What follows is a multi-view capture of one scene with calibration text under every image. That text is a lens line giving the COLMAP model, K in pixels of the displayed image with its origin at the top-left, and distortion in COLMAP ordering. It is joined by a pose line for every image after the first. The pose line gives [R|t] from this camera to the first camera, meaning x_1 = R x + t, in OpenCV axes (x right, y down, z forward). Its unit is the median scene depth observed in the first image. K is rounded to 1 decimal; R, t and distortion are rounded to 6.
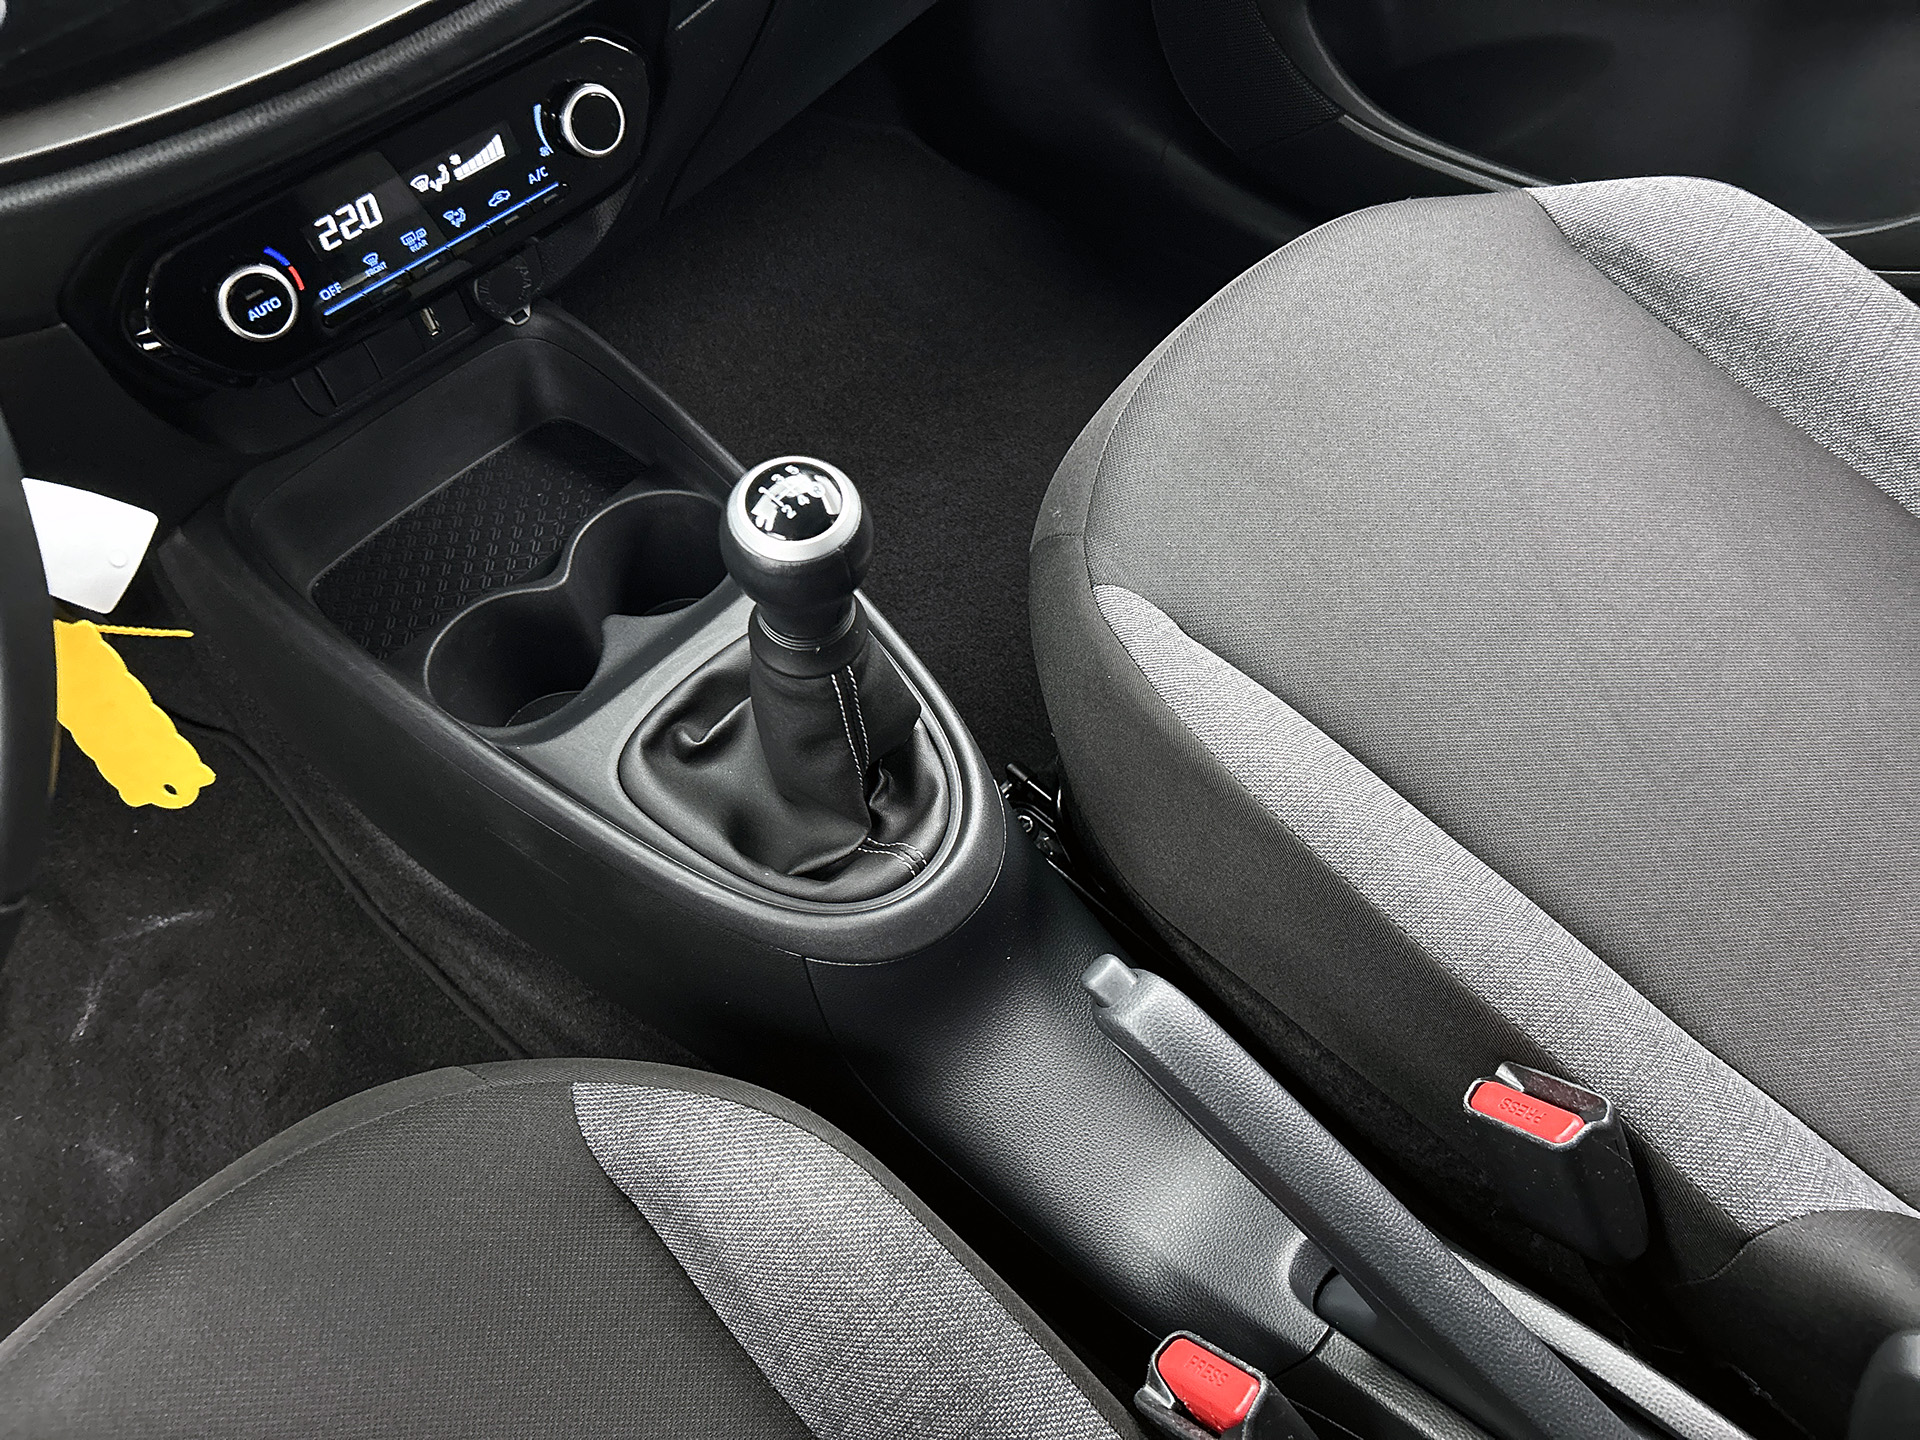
lens RADIAL K [[1445.2, 0, 977.8], [0, 1445.2, 709.3], [0, 0, 1]] dist [0.057096, -0.069101]
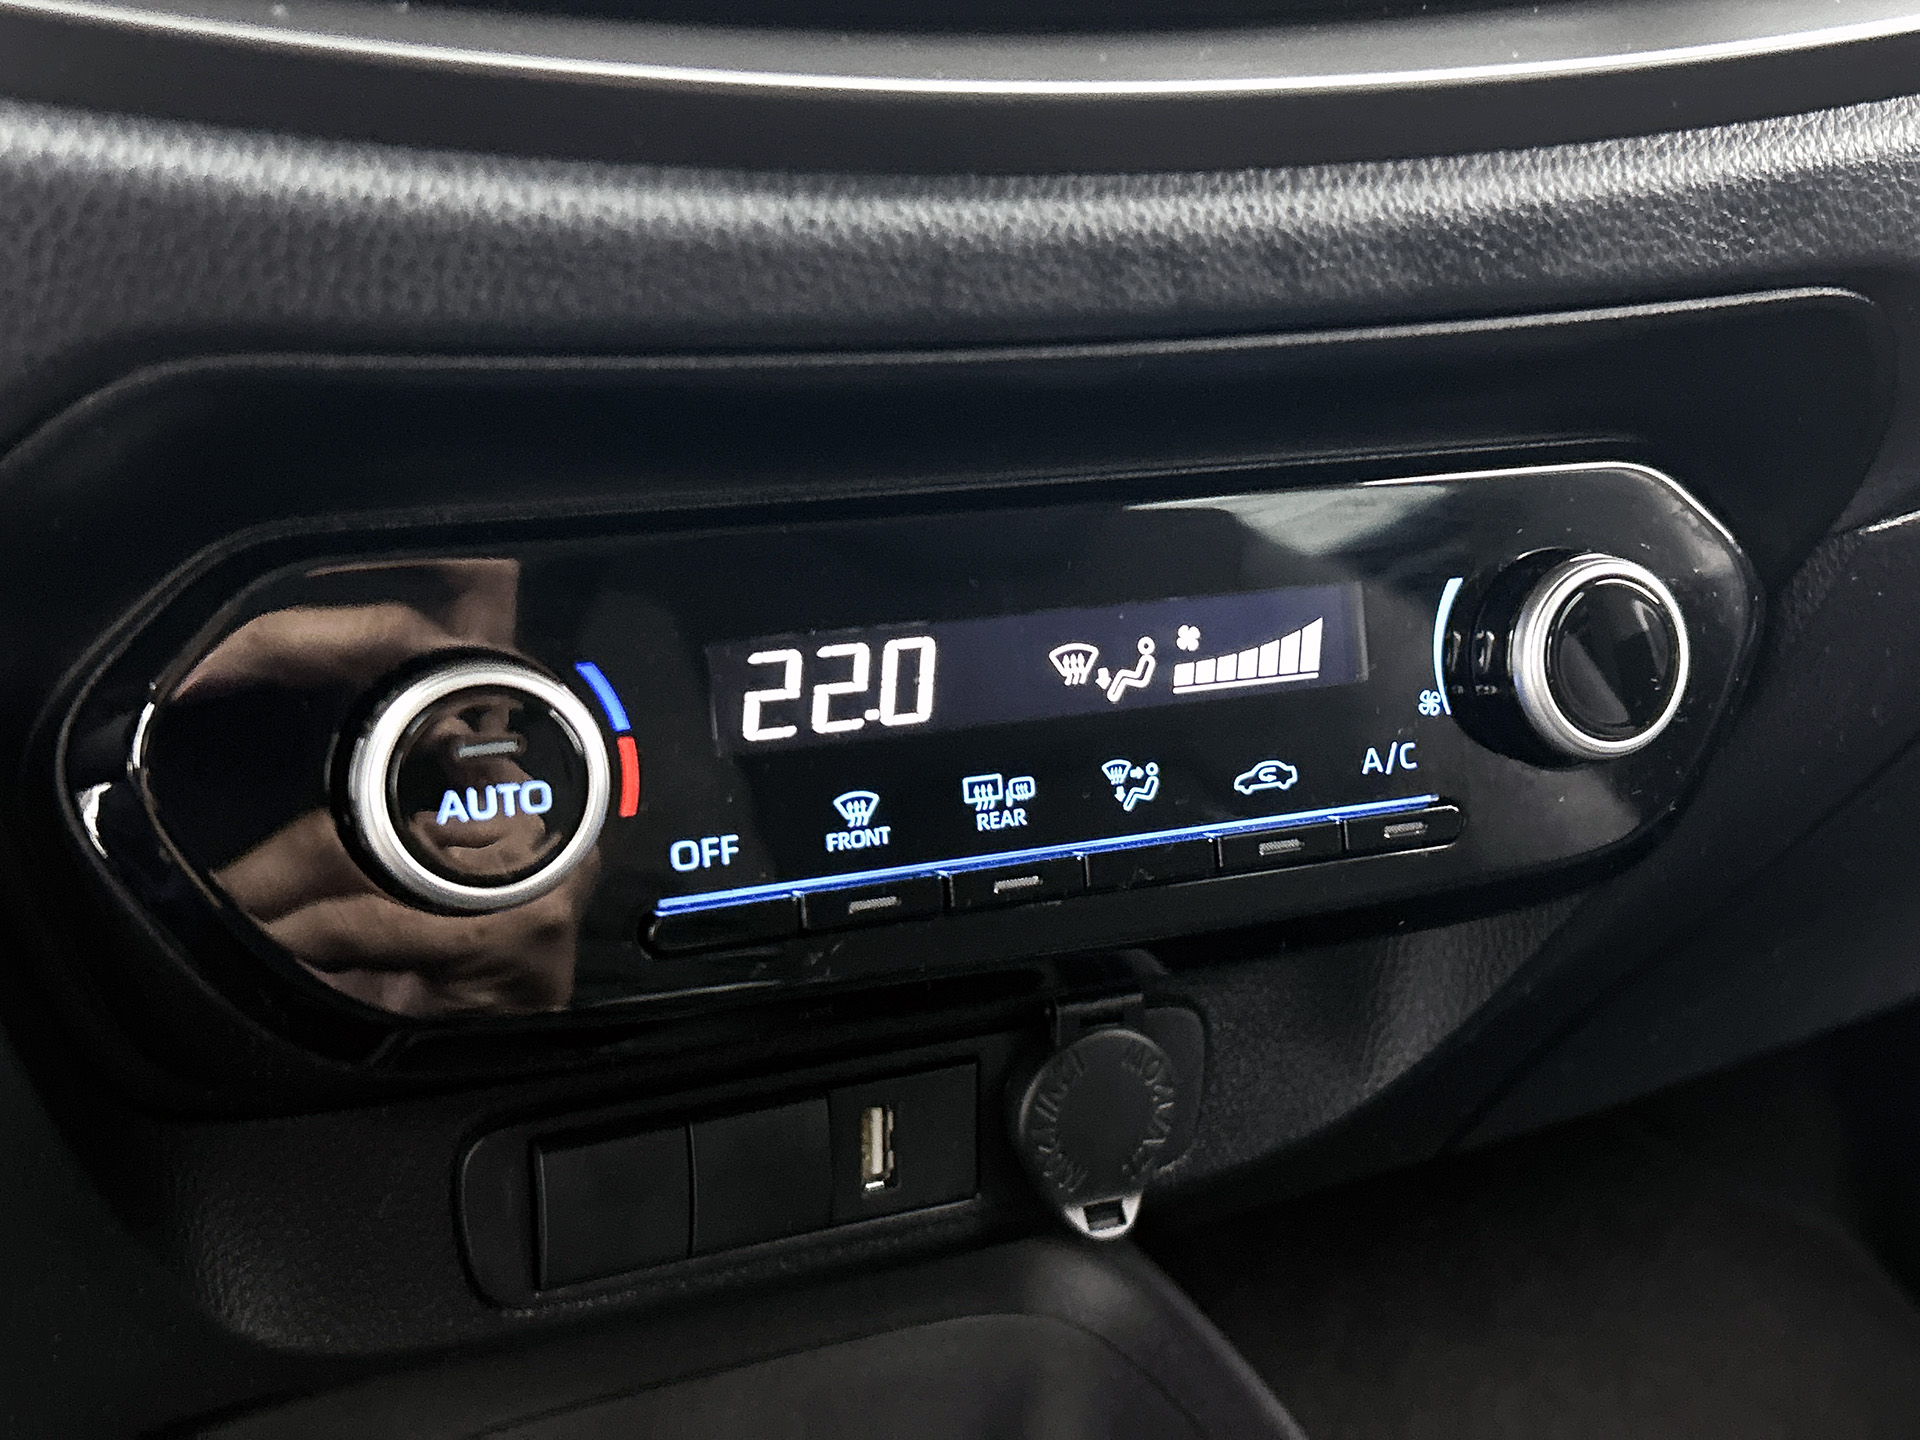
lens RADIAL K [[2384.1, 0, 960.0], [0, 2384.1, 720.0], [0, 0, 1]] dist [0.198978, -0.690524]
pose [[0.930256, 0.192743, -0.312208, -0.226286], [-0.338807, 0.777848, -0.529304, -0.053883], [0.140831, 0.598167, 0.788900, 0.558241]]
